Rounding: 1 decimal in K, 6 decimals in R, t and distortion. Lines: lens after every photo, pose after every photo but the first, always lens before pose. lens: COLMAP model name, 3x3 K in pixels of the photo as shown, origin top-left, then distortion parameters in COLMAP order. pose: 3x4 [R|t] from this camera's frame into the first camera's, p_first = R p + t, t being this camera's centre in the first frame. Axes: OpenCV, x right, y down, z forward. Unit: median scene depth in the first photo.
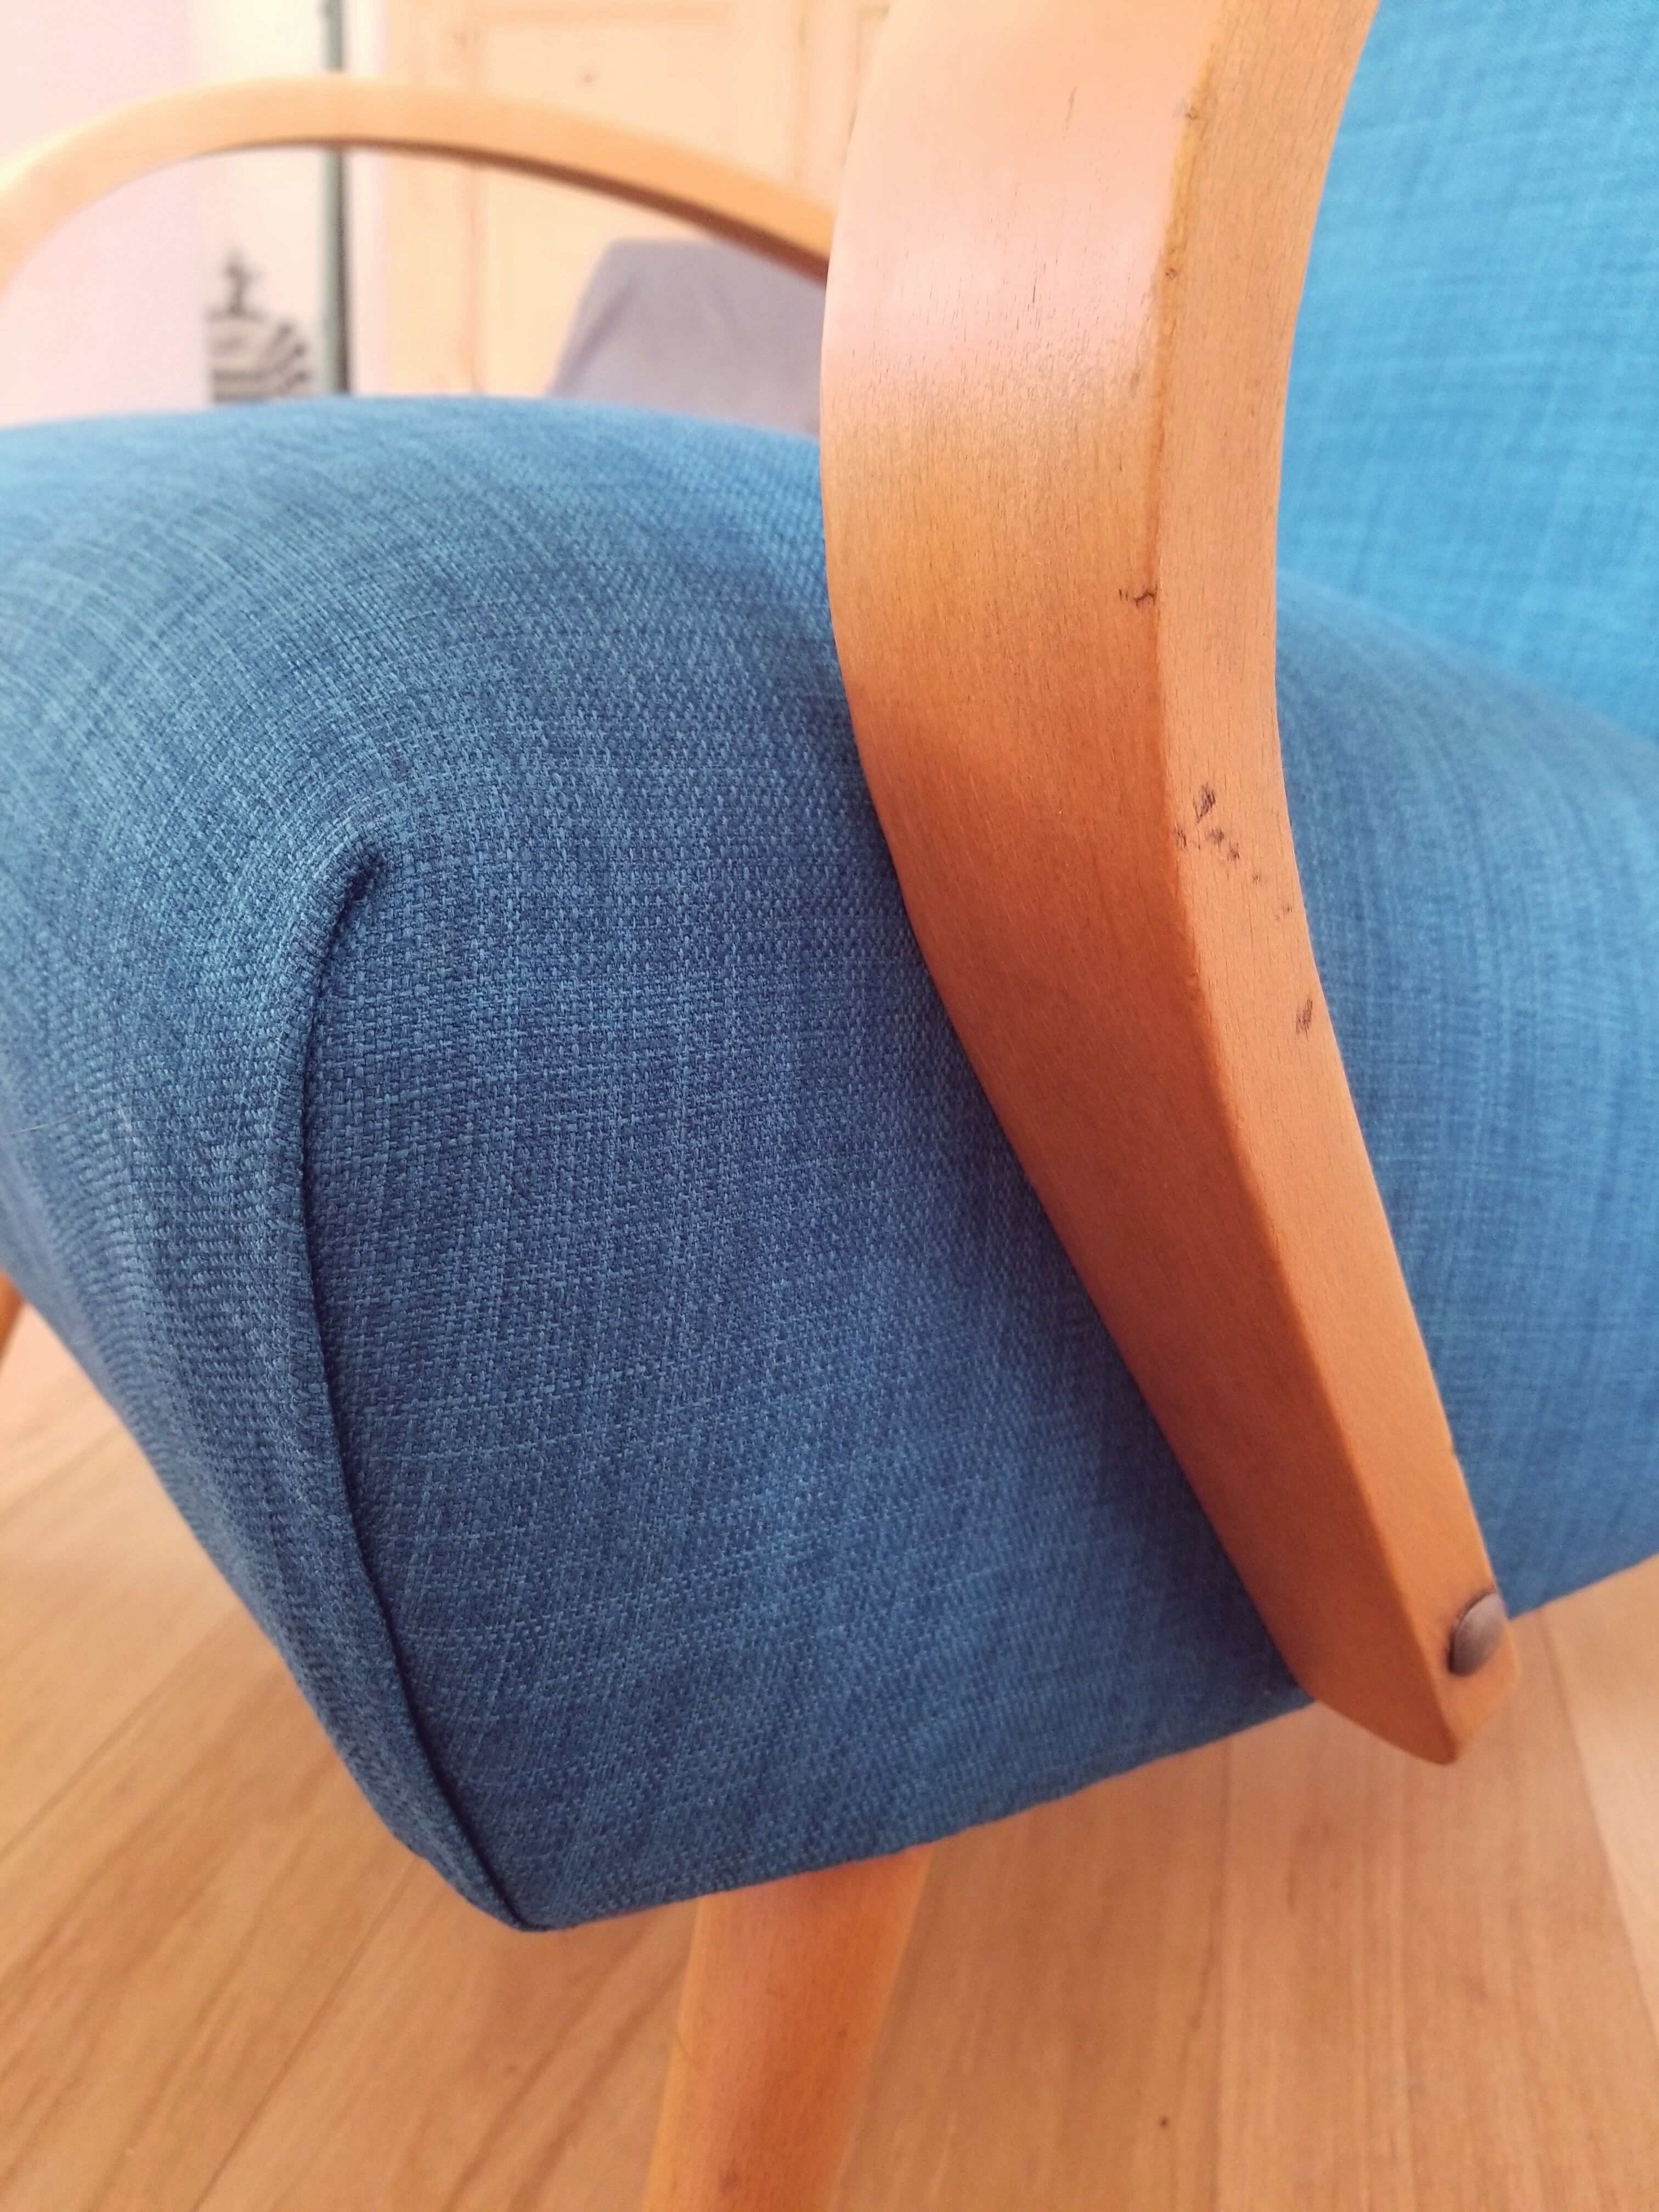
lens RADIAL K [[1830.3, 0, 828.5], [0, 1830.3, 1094.7], [0, 0, 1]] dist [0.052549, -0.125583]
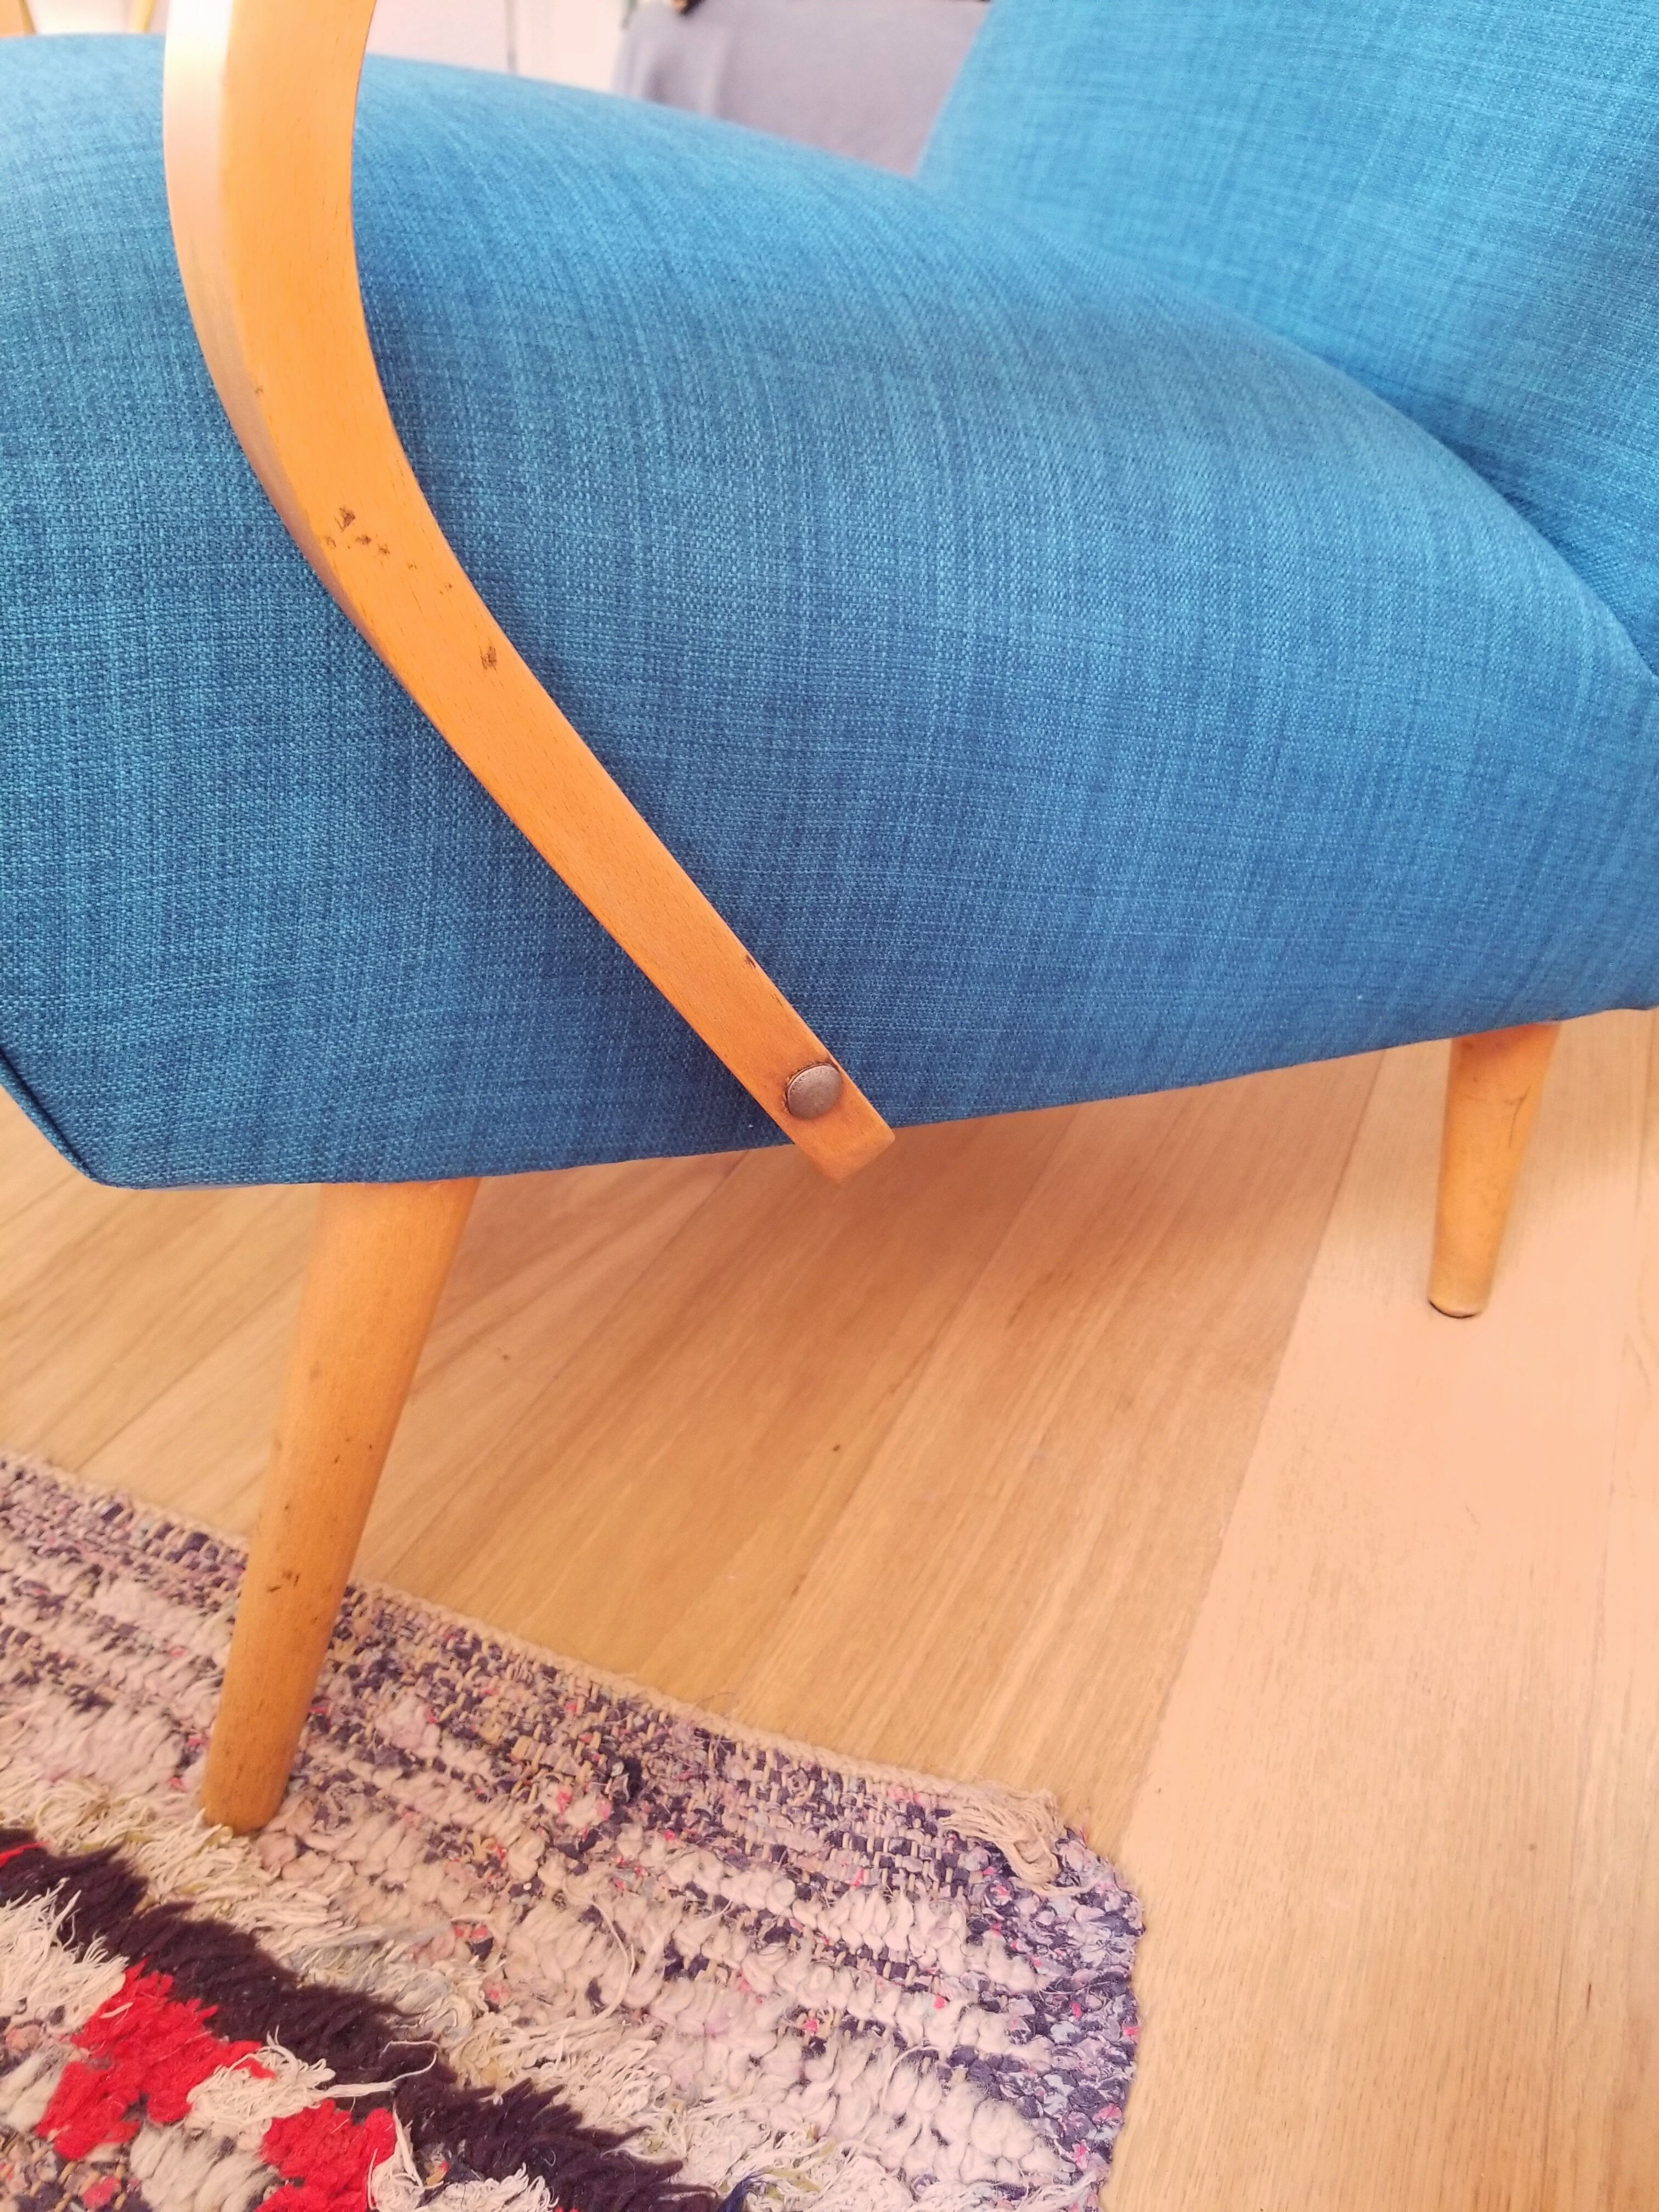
lens RADIAL K [[1830.3, 0, 852.0], [0, 1830.3, 1109.0], [0, 0, 1]] dist [0.052549, -0.125583]
pose [[0.980745, 0.108646, -0.162280, 0.690960], [-0.060804, 0.959538, 0.274937, -0.098865], [0.185584, -0.259776, 0.947668, -0.393805]]
